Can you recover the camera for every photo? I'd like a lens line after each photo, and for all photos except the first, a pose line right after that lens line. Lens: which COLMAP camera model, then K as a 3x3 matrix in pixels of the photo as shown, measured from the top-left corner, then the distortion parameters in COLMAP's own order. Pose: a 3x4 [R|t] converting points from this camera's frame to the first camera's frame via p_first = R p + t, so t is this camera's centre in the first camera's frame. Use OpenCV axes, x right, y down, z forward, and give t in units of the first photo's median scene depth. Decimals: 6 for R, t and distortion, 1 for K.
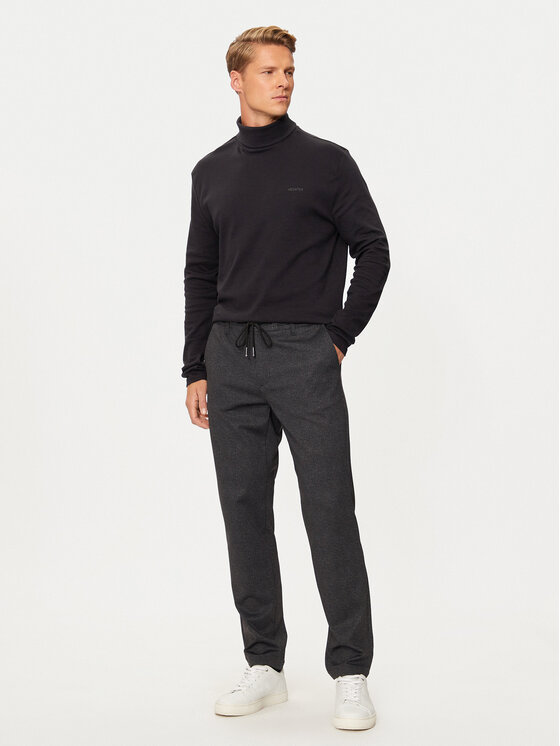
lens RADIAL K [[1176.1, 0, 280.0], [0, 1176.1, 373.0], [0, 0, 1]] dist [-0.194362, 0.038586]
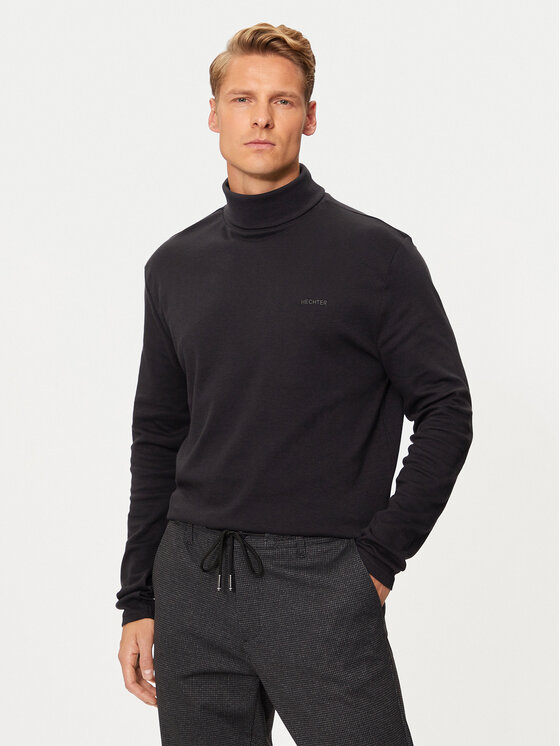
lens RADIAL K [[1261.8, 0, 280.0], [0, 1261.8, 373.0], [0, 0, 1]] dist [1.688151, -0.000666]
pose [[0.998846, 0.043541, -0.020289, 0.009736], [-0.045631, 0.992019, -0.117541, -0.045005], [0.015009, 0.118331, 0.992861, 0.362439]]
